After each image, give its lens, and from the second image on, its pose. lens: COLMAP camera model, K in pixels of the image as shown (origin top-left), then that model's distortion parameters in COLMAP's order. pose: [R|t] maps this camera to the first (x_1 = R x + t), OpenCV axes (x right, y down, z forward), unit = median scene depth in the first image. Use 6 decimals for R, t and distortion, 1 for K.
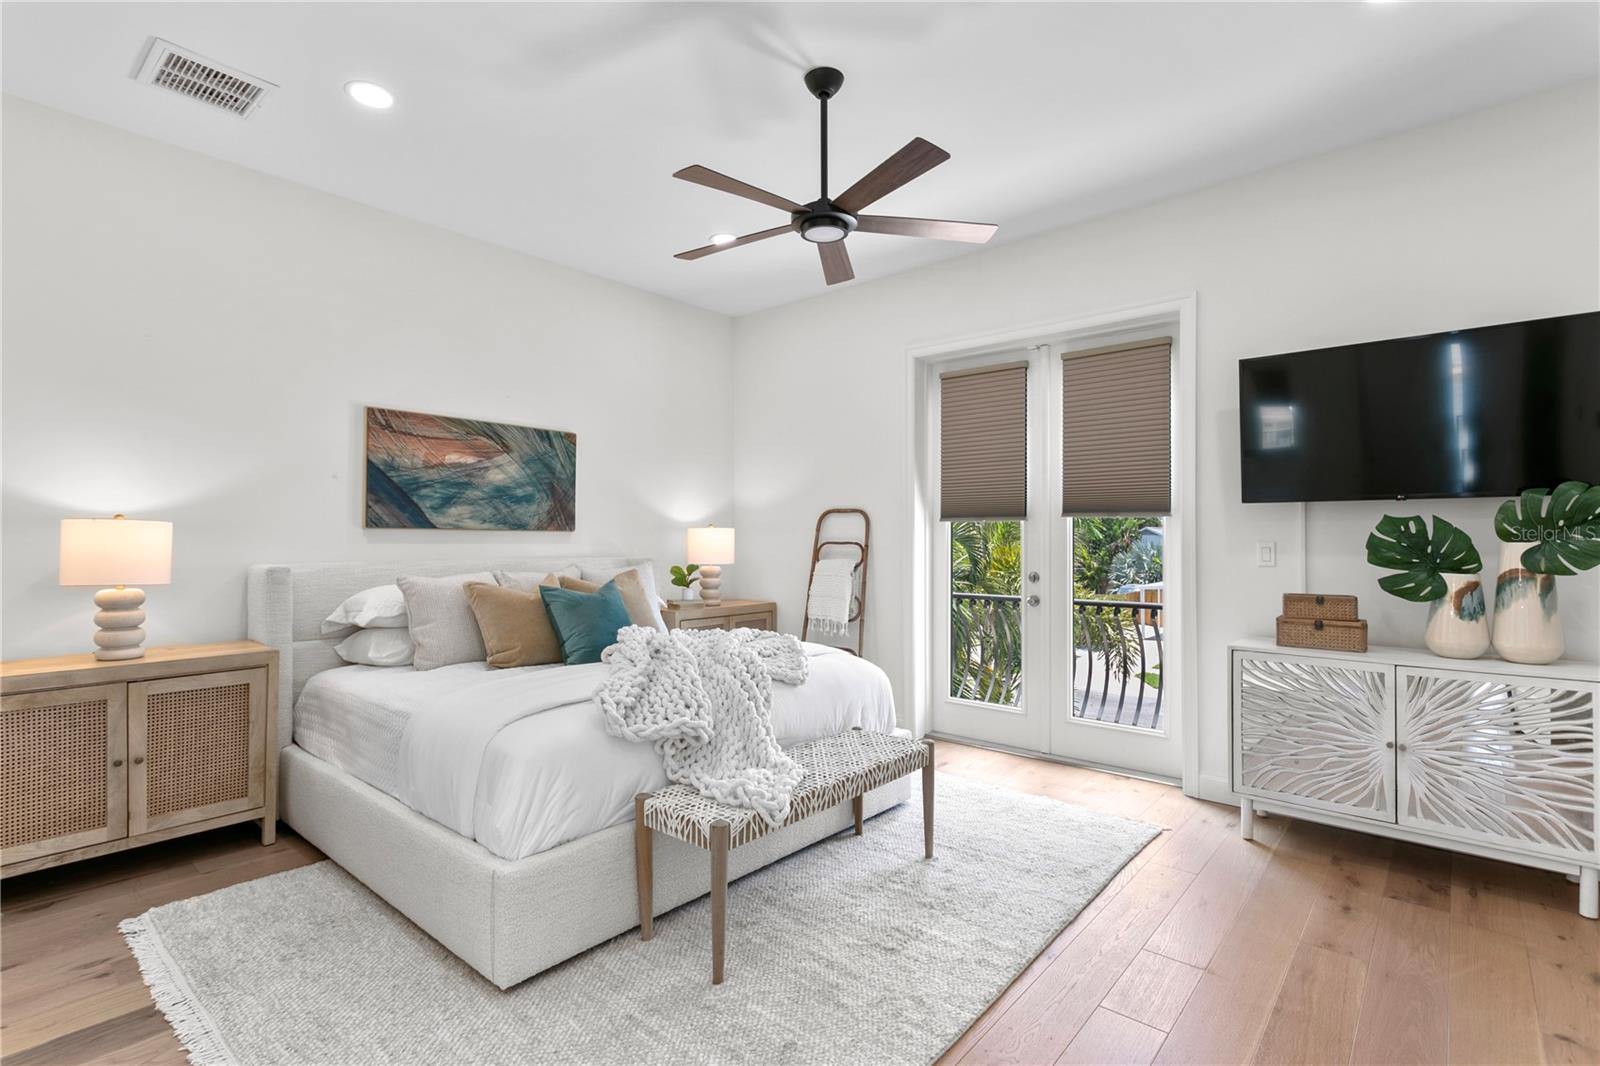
lens RADIAL K [[770.1, 0, 806.4], [0, 770.1, 530.0], [0, 0, 1]] dist [0.004456, 0.000526]
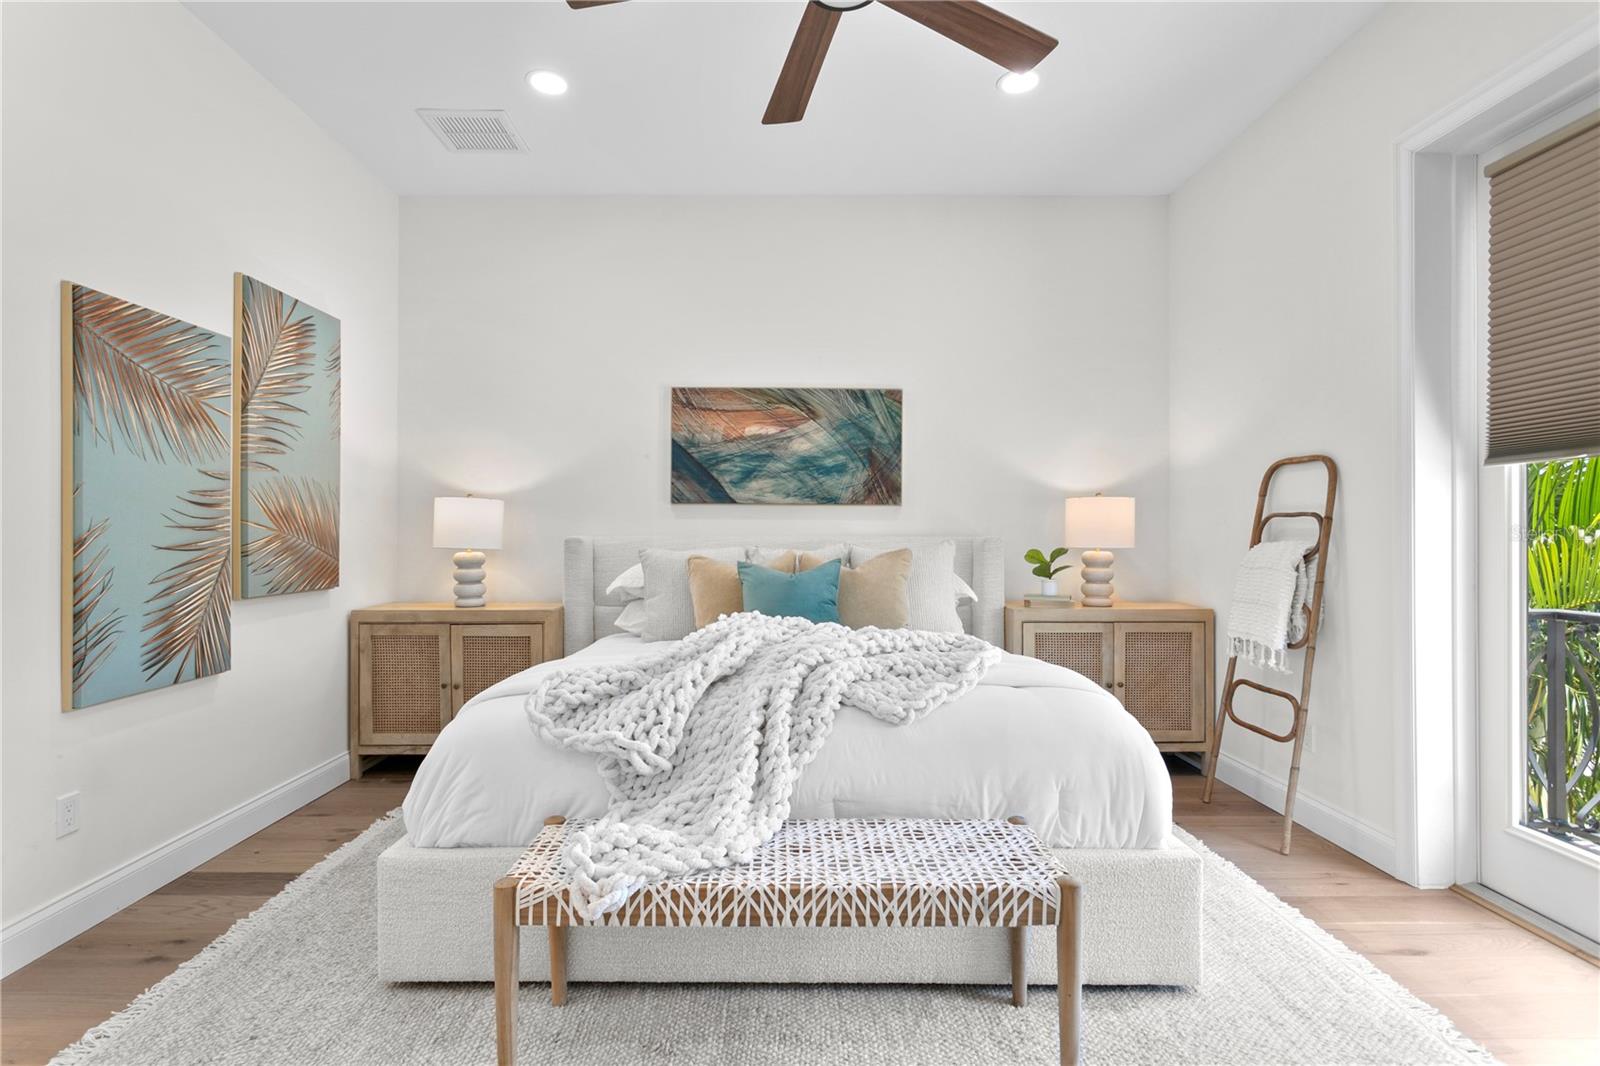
lens RADIAL K [[798.1, 0, 797.4], [0, 798.1, 533.9], [0, 0, 1]] dist [-0.006735, 0.001677]
pose [[0.644052, -0.003159, -0.764976, 0.347164], [0.009341, 0.999949, 0.003735, 0.033869], [0.764925, -0.009551, 0.644048, 0.412810]]
